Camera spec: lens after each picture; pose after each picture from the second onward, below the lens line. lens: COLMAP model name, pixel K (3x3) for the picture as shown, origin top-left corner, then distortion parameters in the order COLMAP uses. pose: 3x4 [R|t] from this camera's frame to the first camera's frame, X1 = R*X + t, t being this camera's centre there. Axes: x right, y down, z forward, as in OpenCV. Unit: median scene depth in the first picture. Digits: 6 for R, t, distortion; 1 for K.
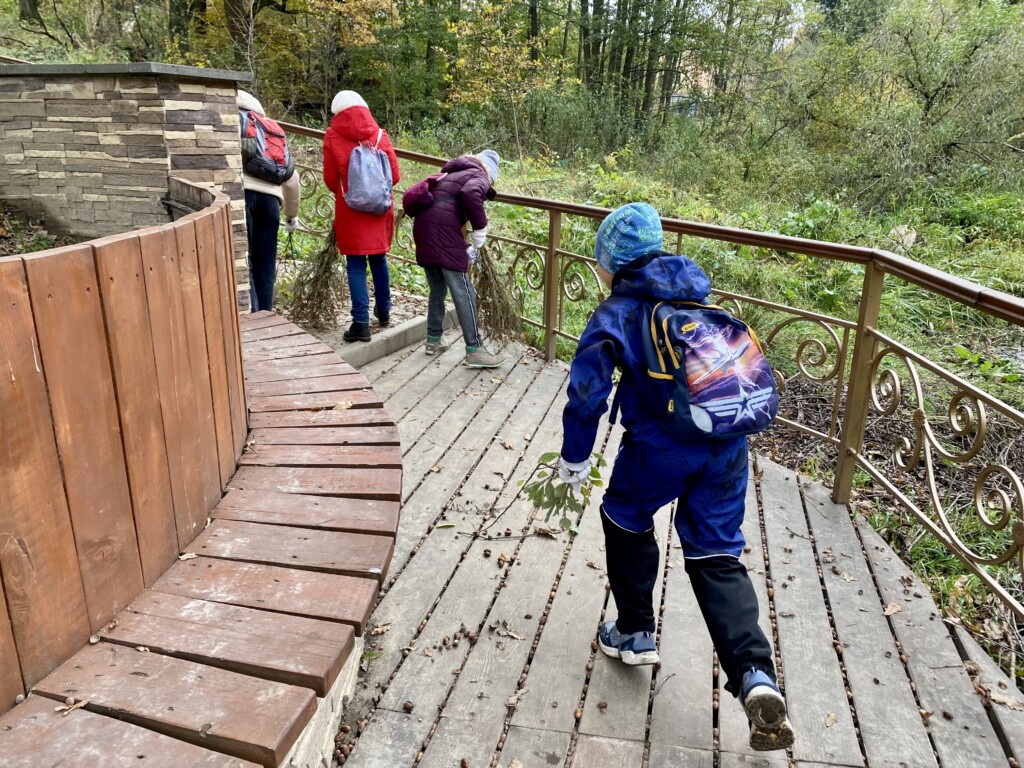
lens RADIAL K [[799.7, 0, 512.0], [0, 799.7, 384.0], [0, 0, 1]] dist [0.019676, -0.002521]
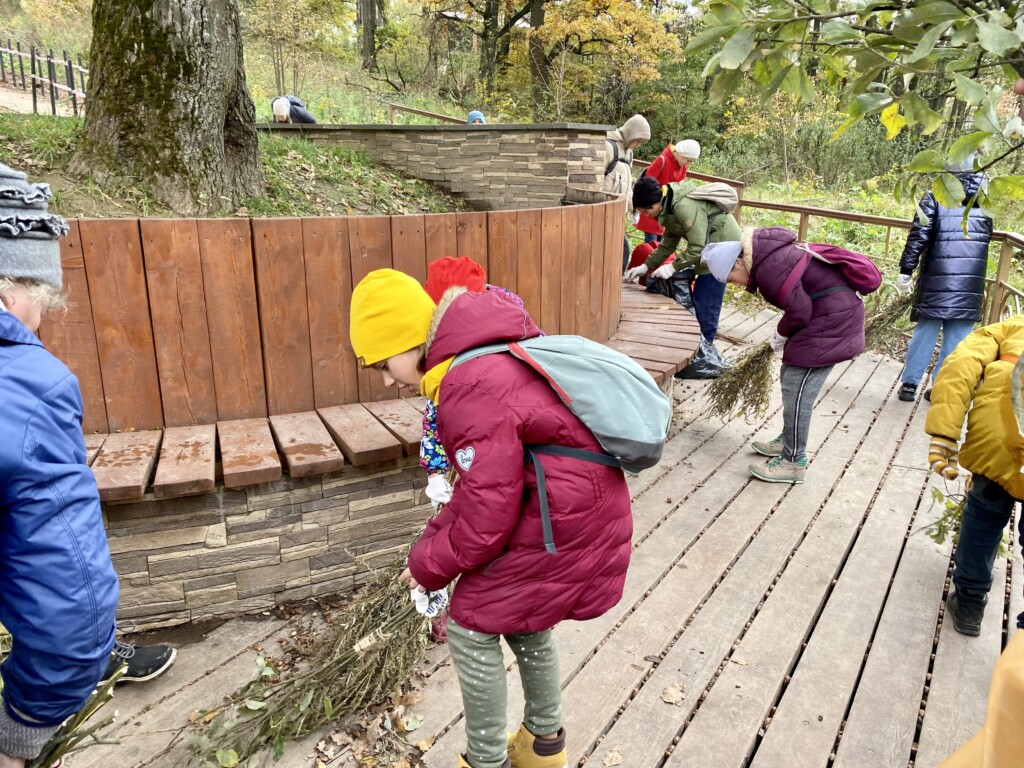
lens RADIAL K [[799.7, 0, 512.0], [0, 799.7, 384.0], [0, 0, 1]] dist [0.019676, -0.002521]
pose [[0.950420, 0.082051, -0.299950, 0.013711], [-0.091262, 0.995685, -0.016805, 0.196749], [0.297277, 0.043346, 0.953807, -0.637037]]
